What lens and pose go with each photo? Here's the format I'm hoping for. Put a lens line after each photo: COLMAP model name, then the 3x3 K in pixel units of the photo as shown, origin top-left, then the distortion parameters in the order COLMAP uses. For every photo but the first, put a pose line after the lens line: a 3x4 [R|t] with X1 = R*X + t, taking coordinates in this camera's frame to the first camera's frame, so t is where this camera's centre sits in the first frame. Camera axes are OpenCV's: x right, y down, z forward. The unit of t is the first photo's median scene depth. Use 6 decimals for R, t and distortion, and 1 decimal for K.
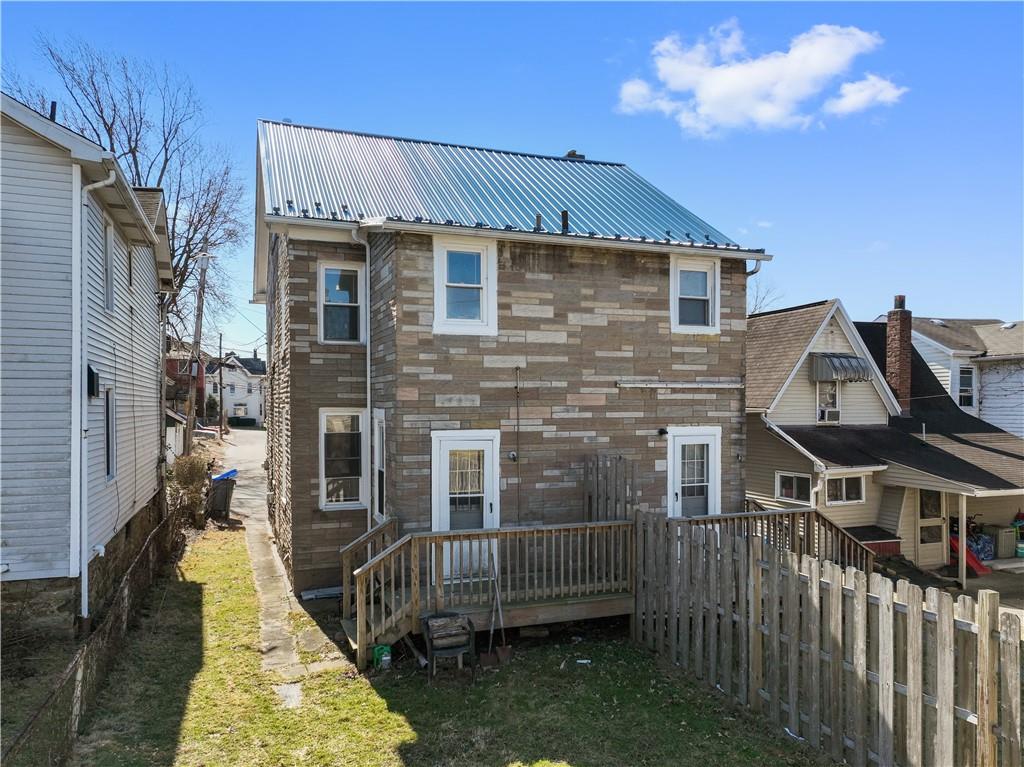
lens RADIAL K [[719.6, 0, 507.0], [0, 719.6, 400.3], [0, 0, 1]] dist [0.008397, 0.010070]
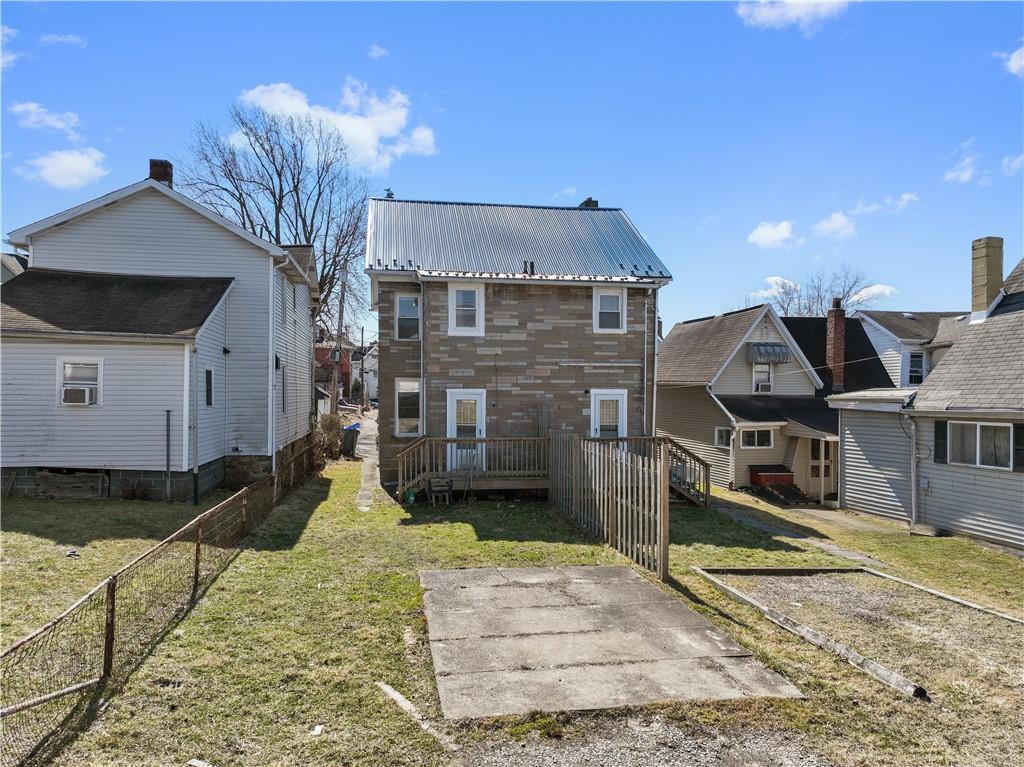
lens RADIAL K [[719.6, 0, 512.0], [0, 719.6, 382.7], [0, 0, 1]] dist [0.008397, 0.010070]
pose [[0.983192, 0.003859, -0.182533, 0.340193], [-0.004876, 0.999975, -0.005124, 0.030692], [0.182508, 0.005928, 0.983186, -0.668120]]
